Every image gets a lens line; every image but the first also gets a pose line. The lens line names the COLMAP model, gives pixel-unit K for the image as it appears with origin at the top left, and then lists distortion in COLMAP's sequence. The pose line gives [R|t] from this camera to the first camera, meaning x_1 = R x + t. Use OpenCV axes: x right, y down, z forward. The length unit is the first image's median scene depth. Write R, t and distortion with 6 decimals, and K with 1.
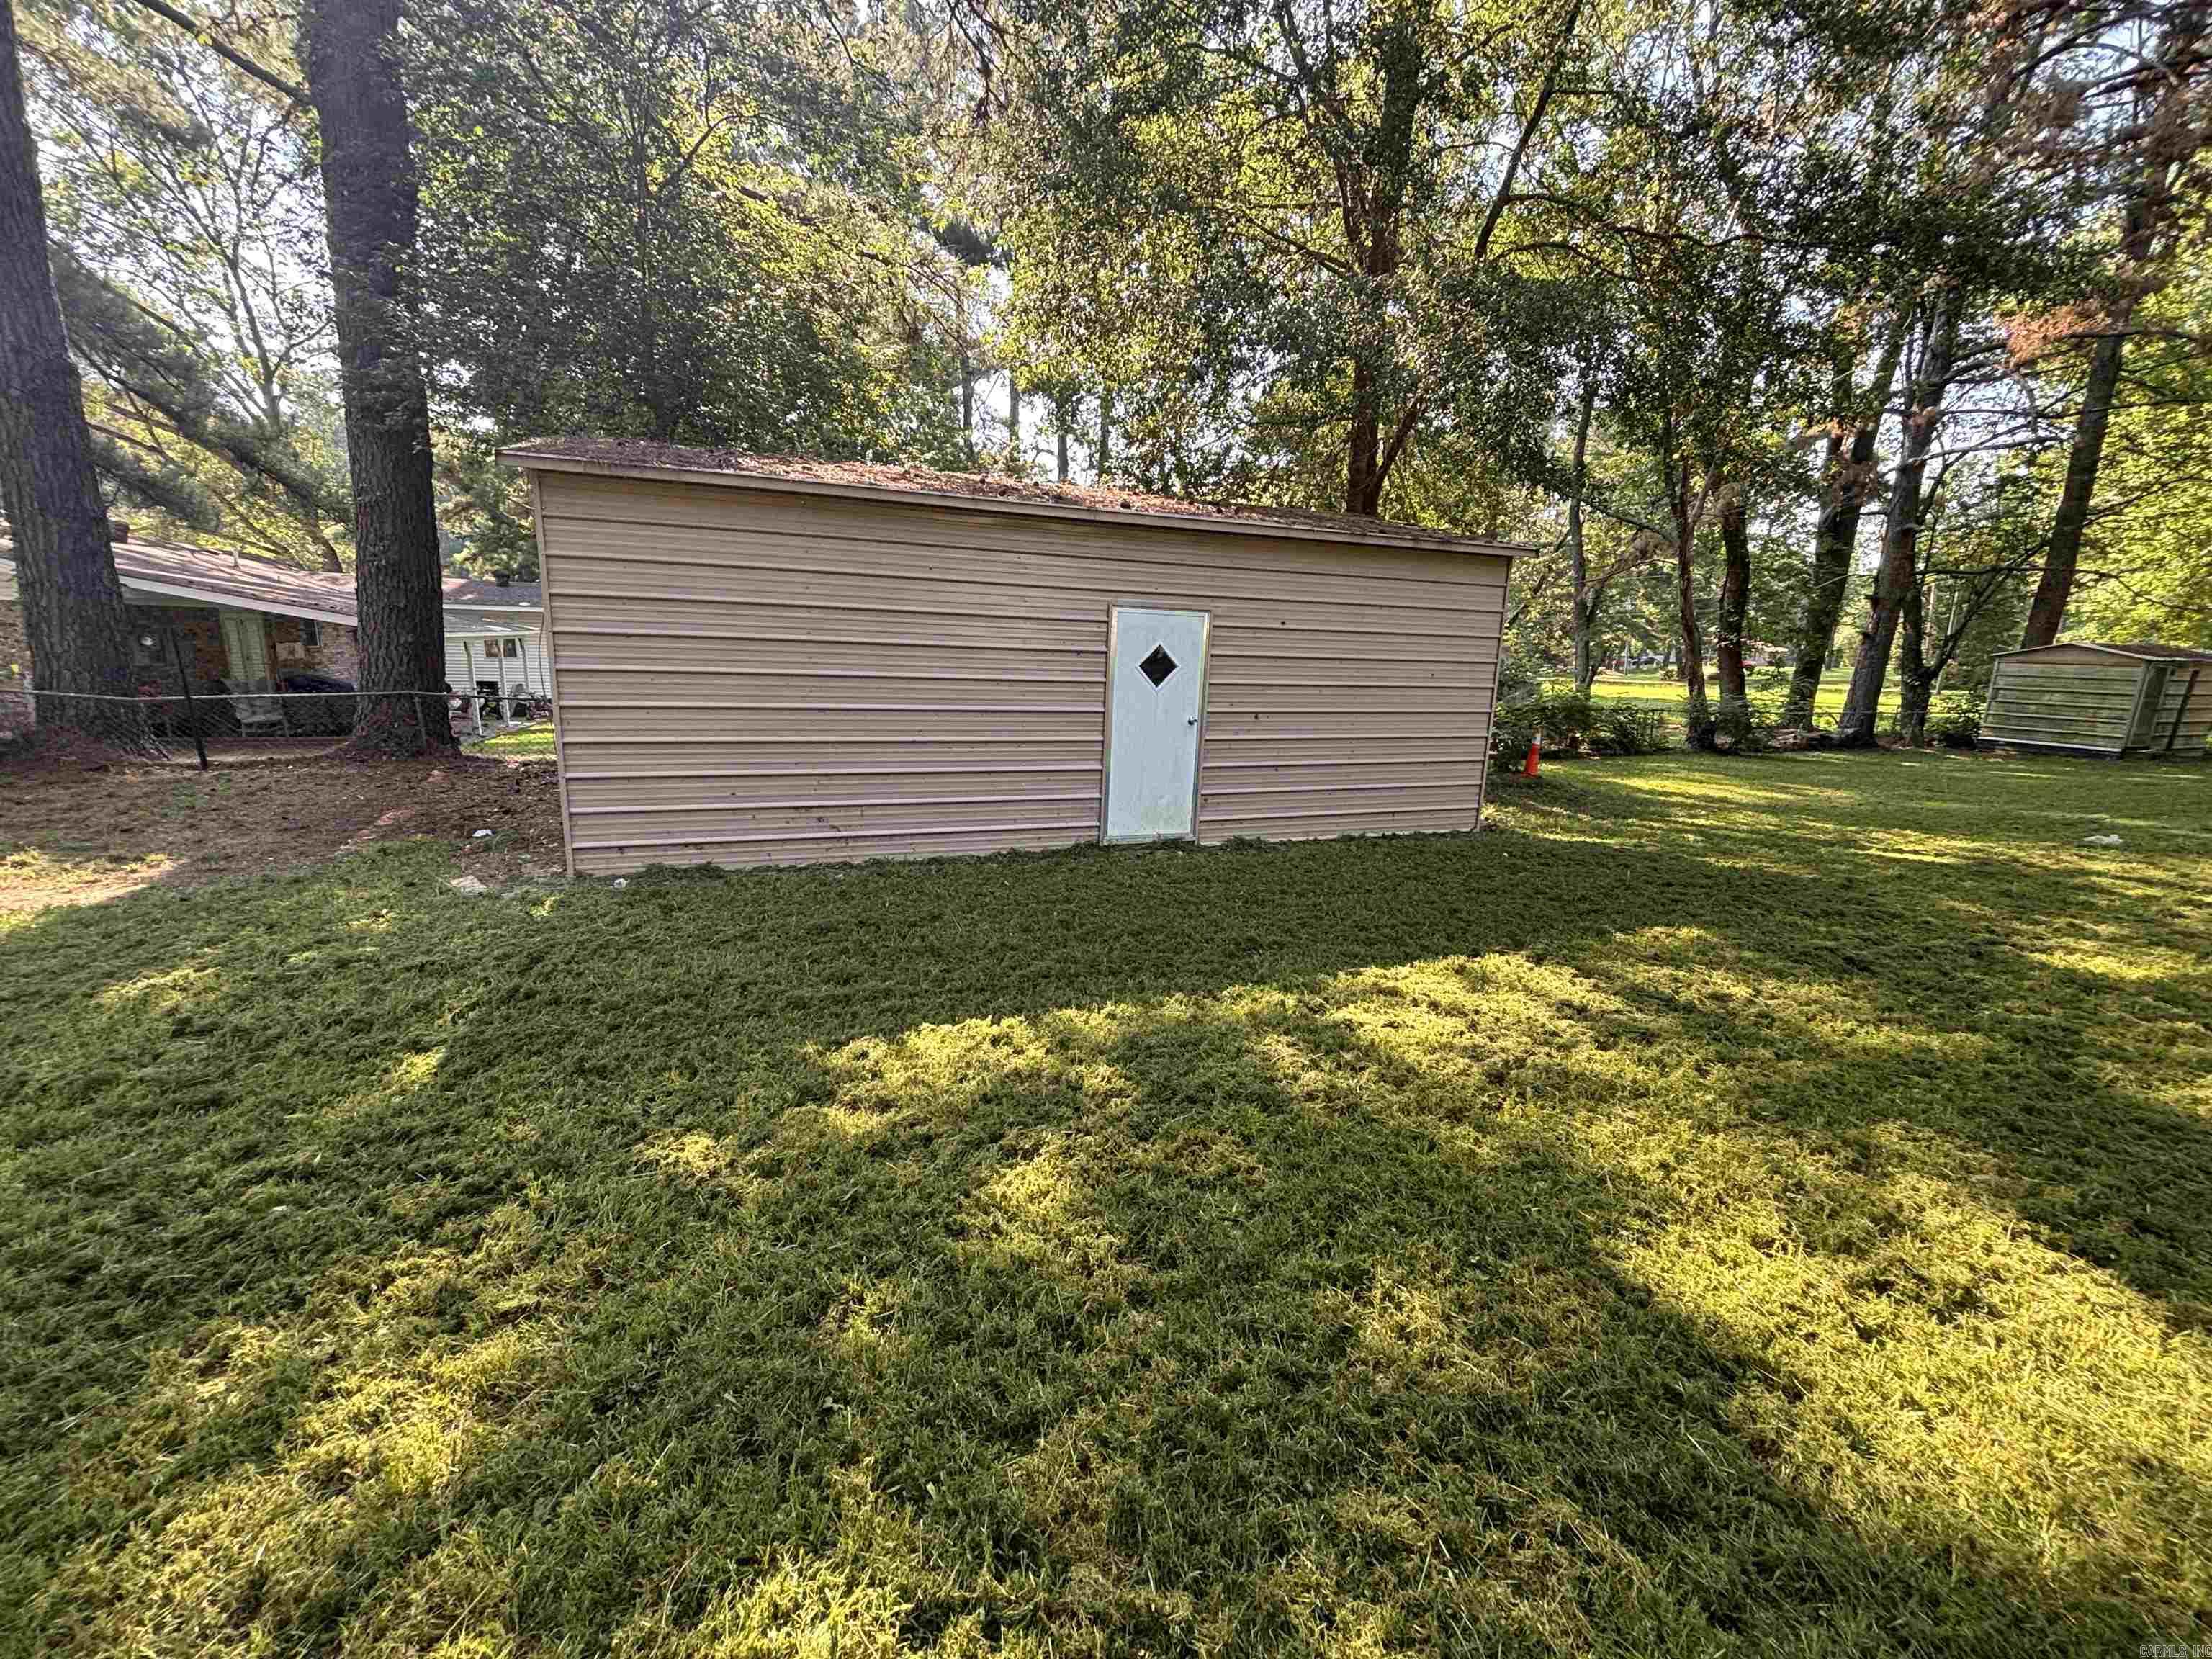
lens RADIAL K [[886.5, 0, 1111.8], [0, 886.5, 832.2], [0, 0, 1]] dist [0.000601, 0.000182]
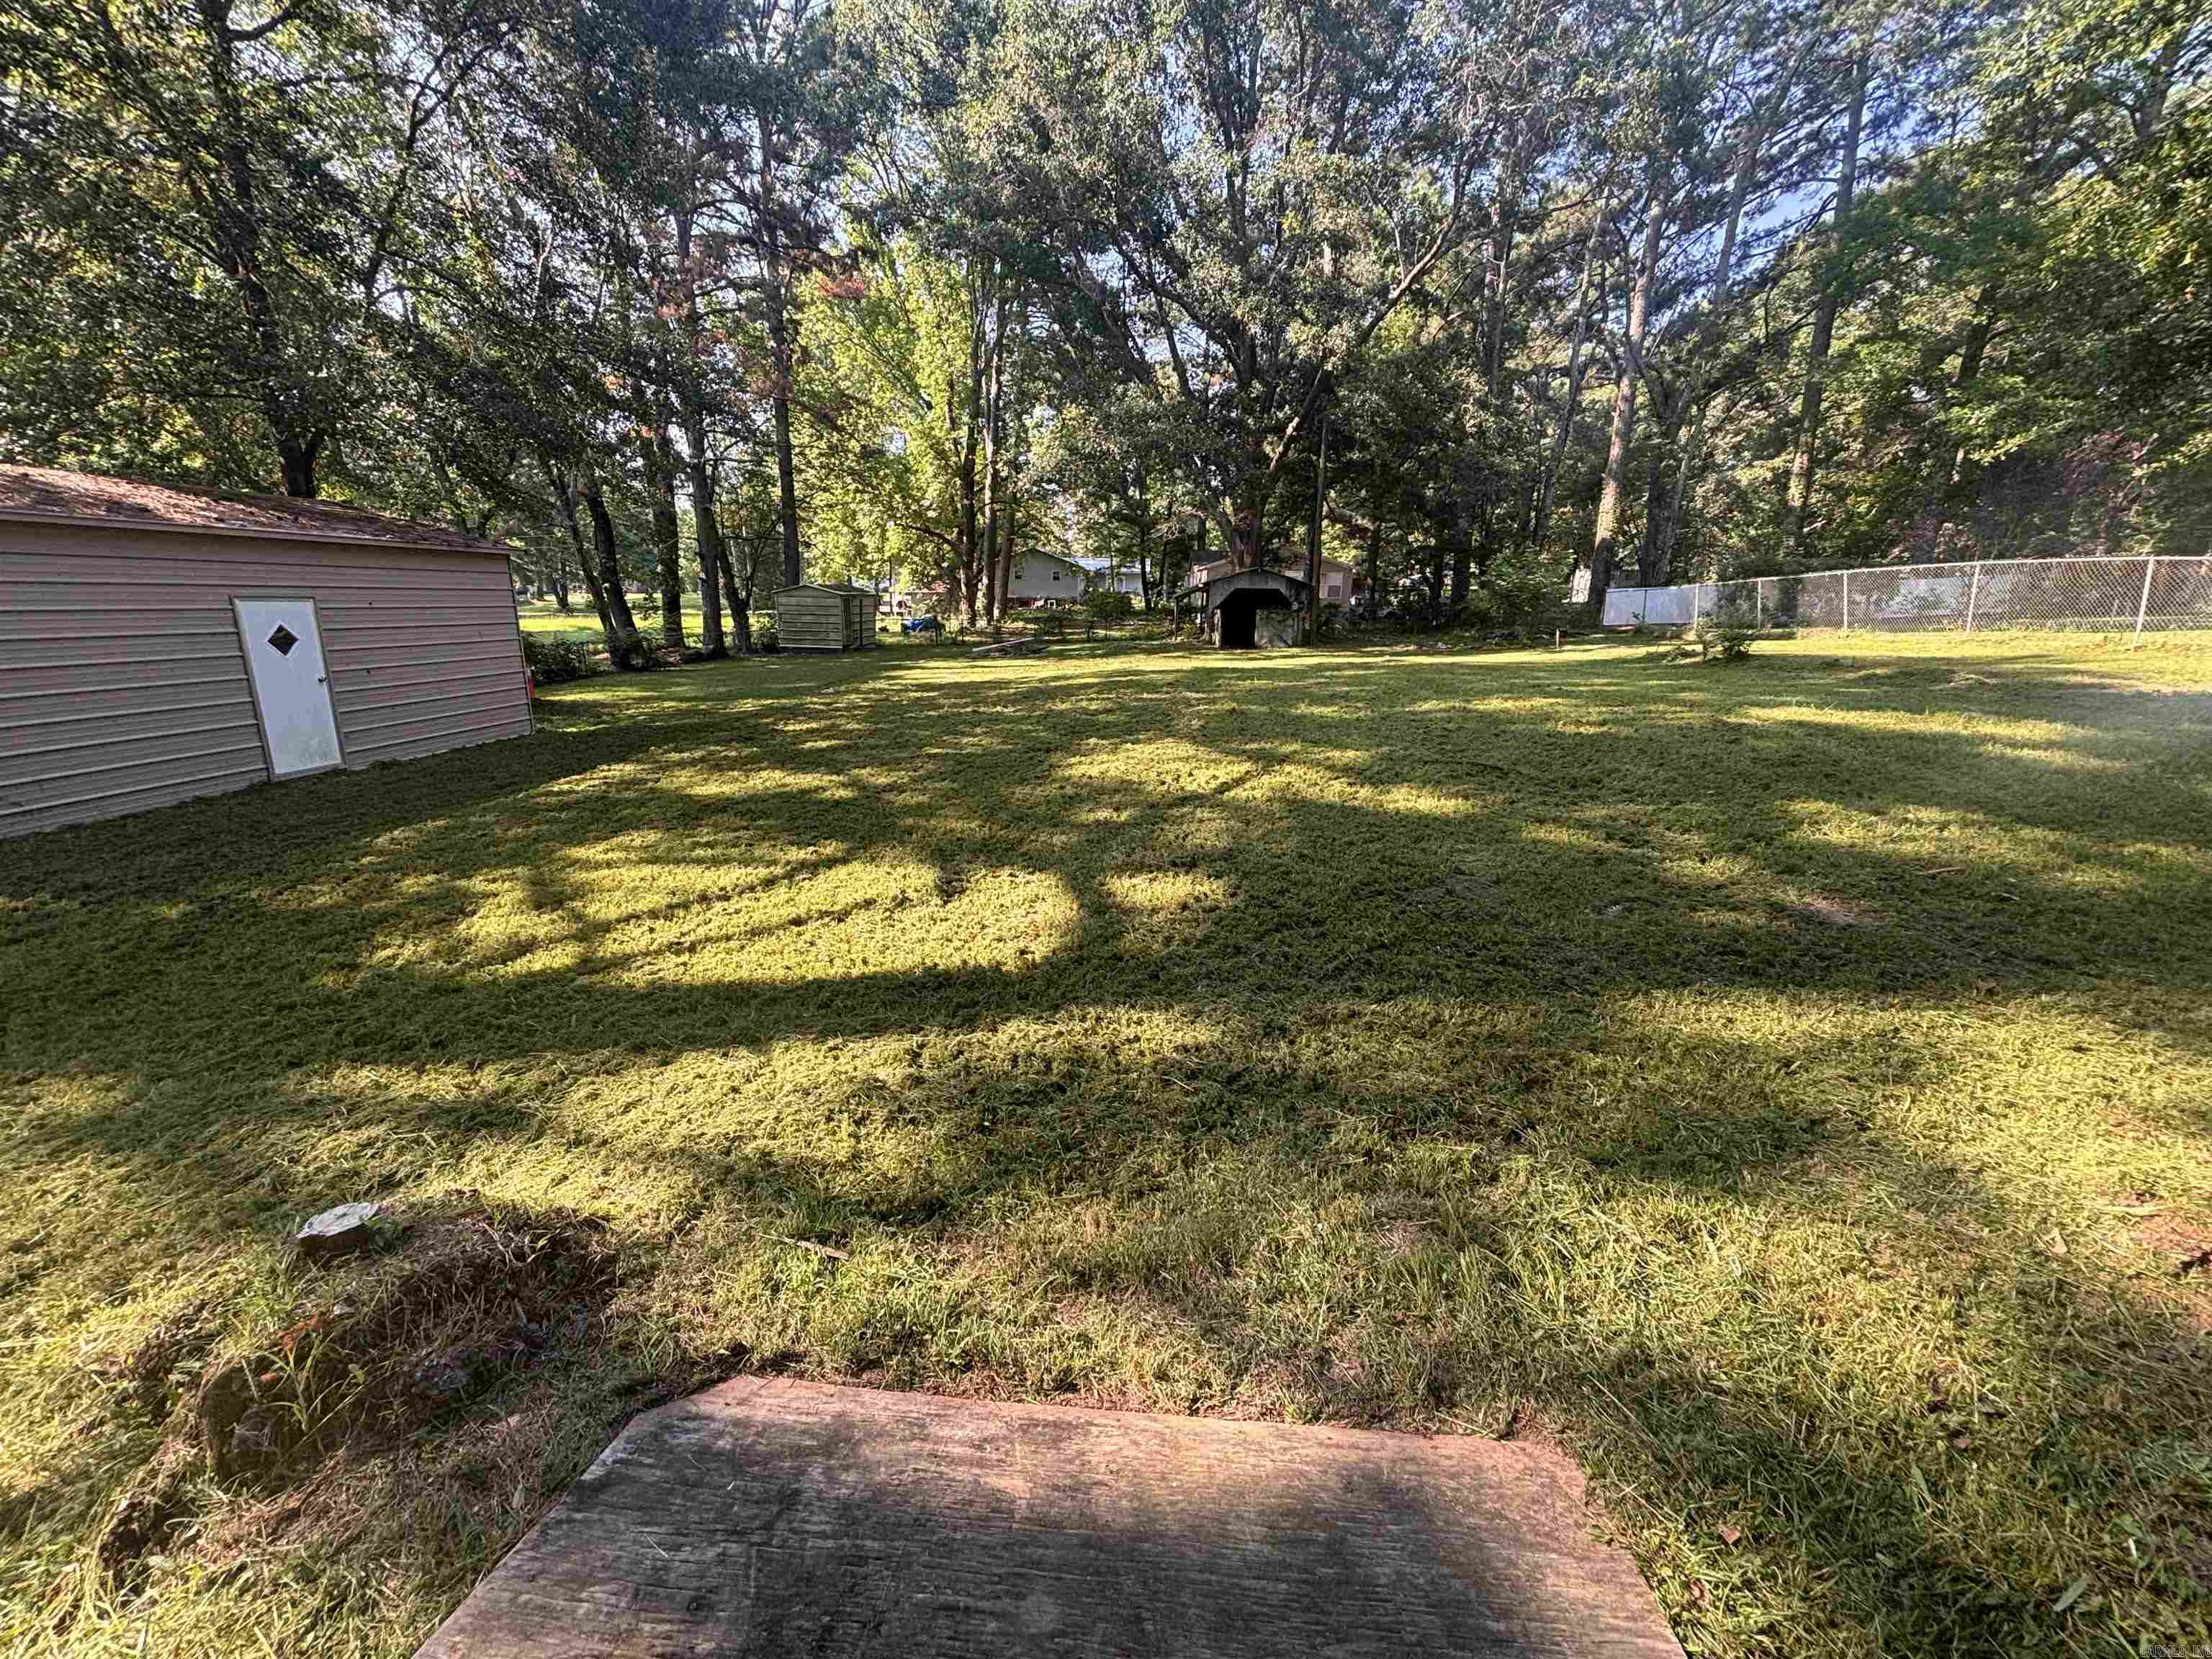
lens RADIAL K [[886.5, 0, 1103.7], [0, 886.5, 831.1], [0, 0, 1]] dist [0.000601, 0.000182]
pose [[0.445284, -0.254473, 0.858467, -0.229414], [0.186321, 0.964110, 0.189145, 0.024889], [-0.875789, 0.075727, 0.476717, -0.260015]]
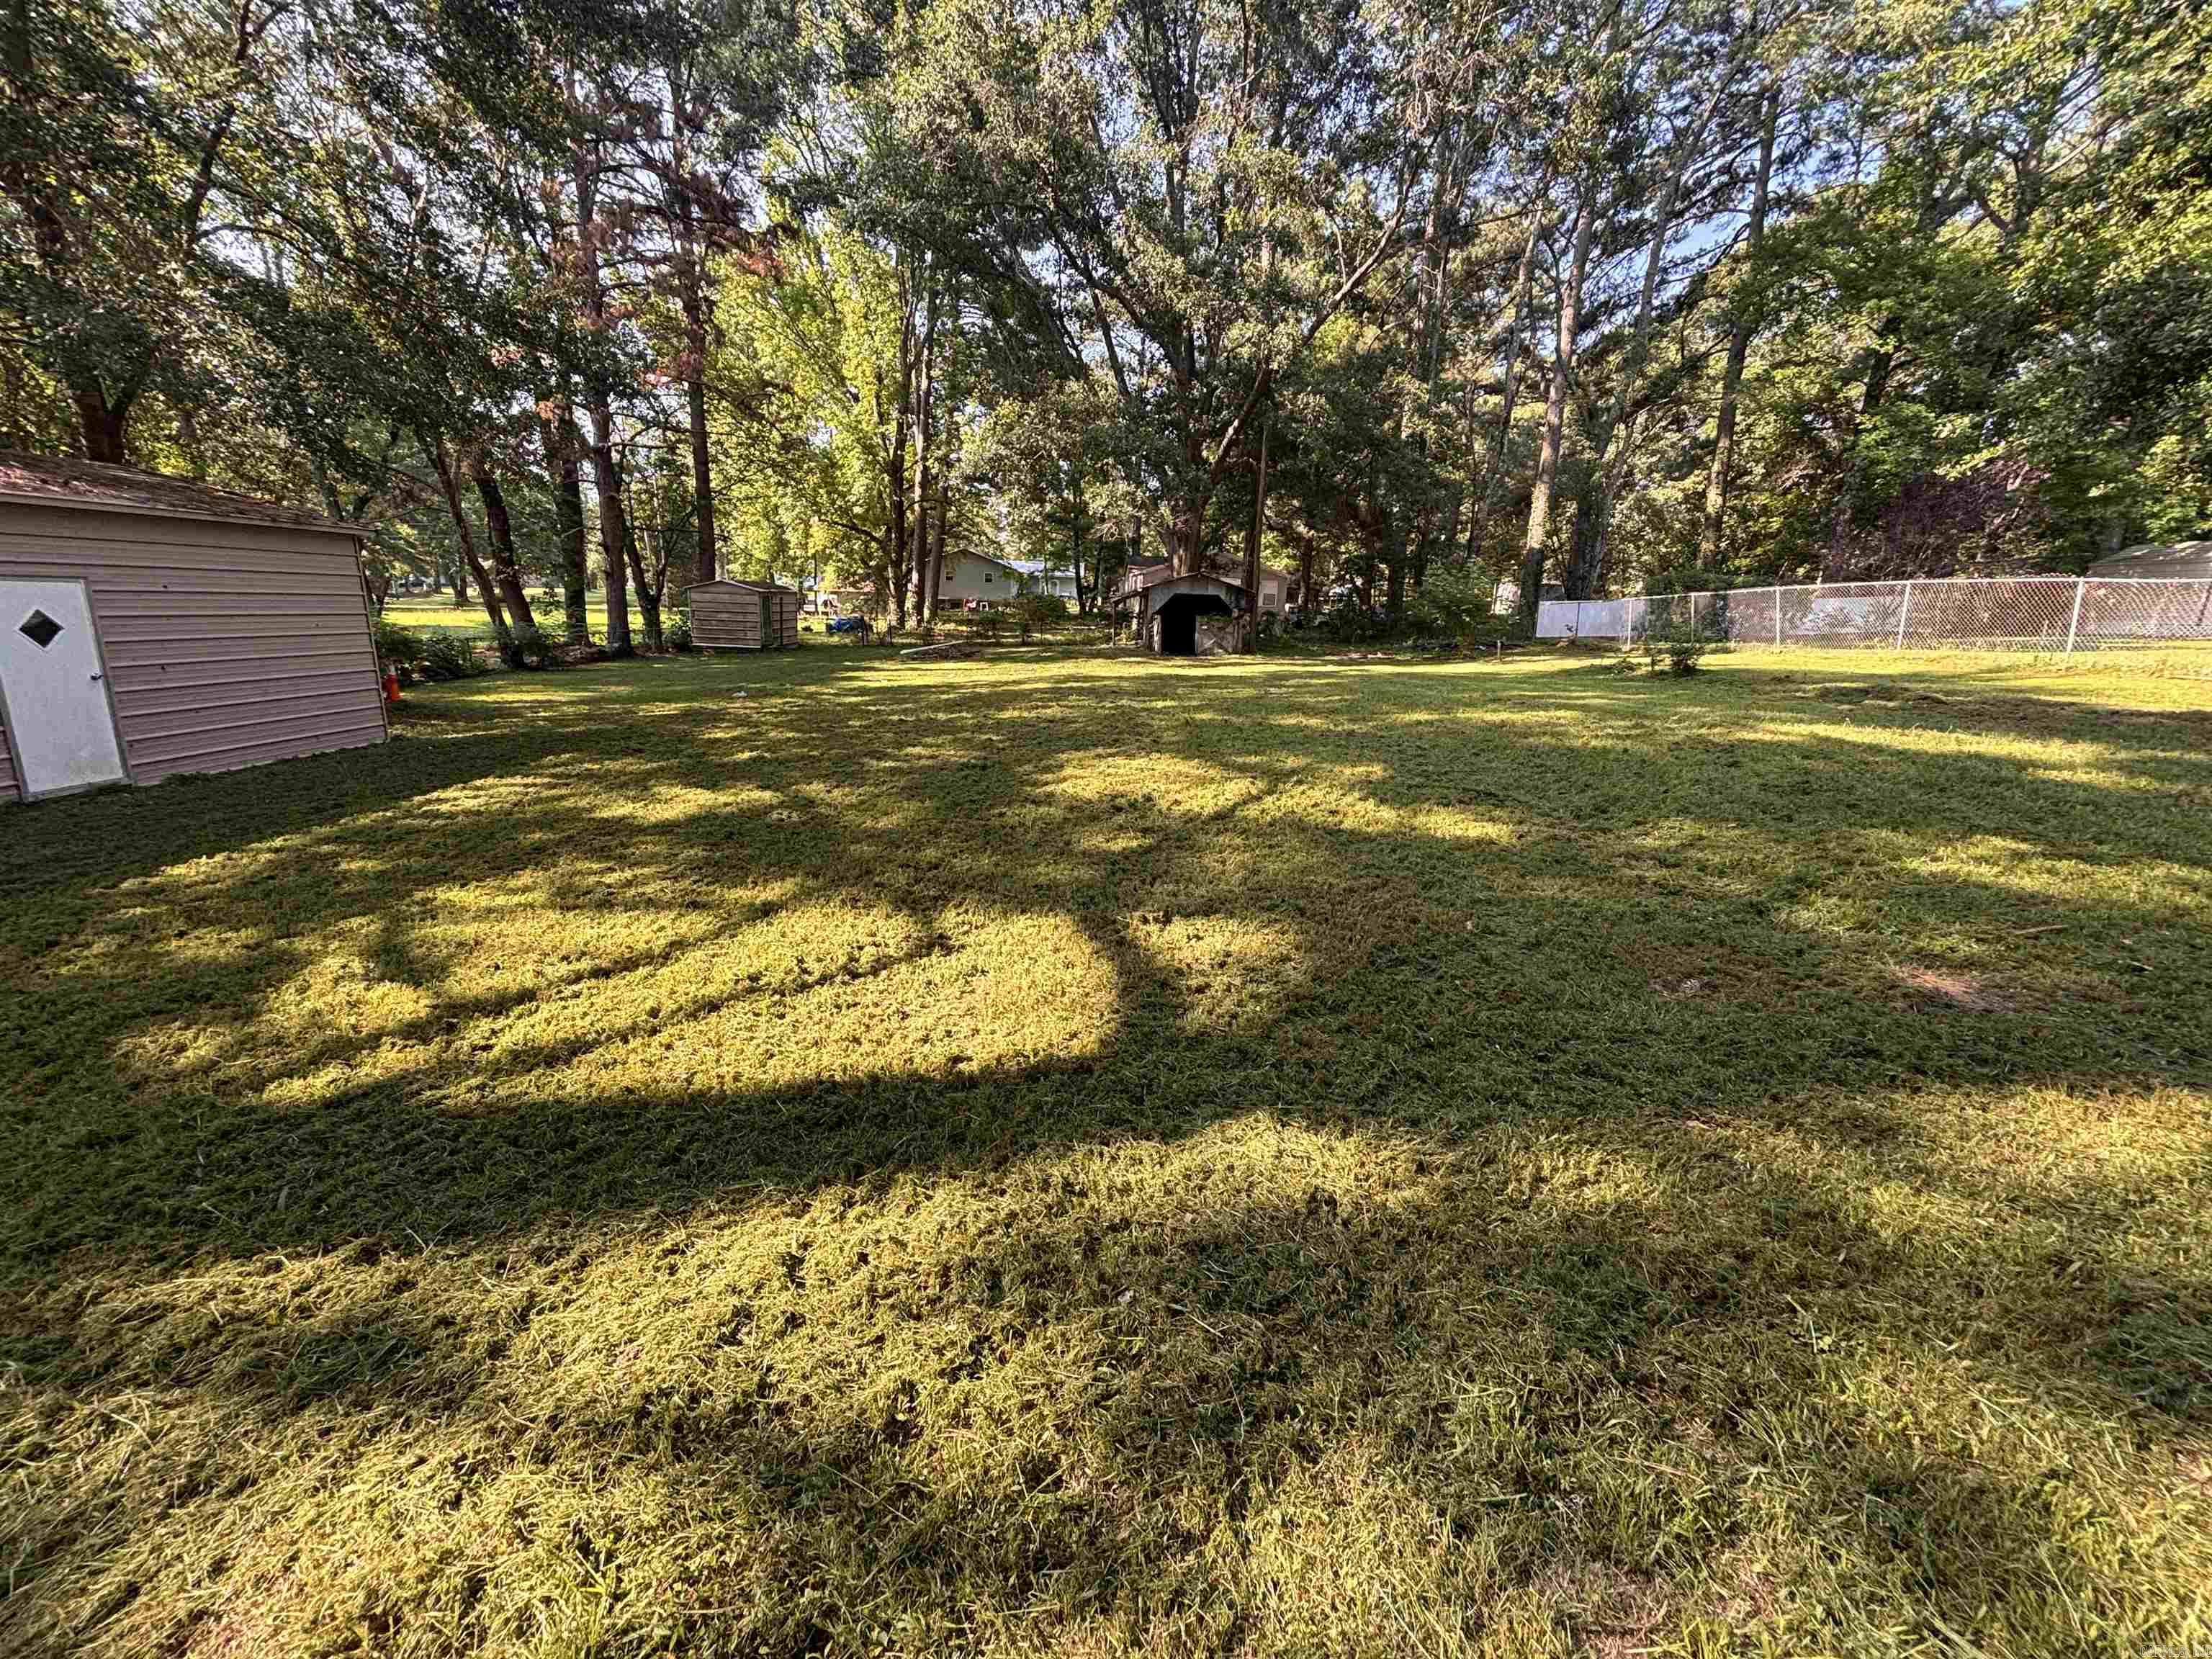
lens RADIAL K [[886.5, 0, 1103.6], [0, 886.5, 827.3], [0, 0, 1]] dist [0.000601, 0.000182]
pose [[0.378451, -0.246928, 0.892077, -0.181074], [0.172307, 0.965708, 0.194210, 0.022801], [-0.909442, 0.080212, 0.408021, -0.229466]]
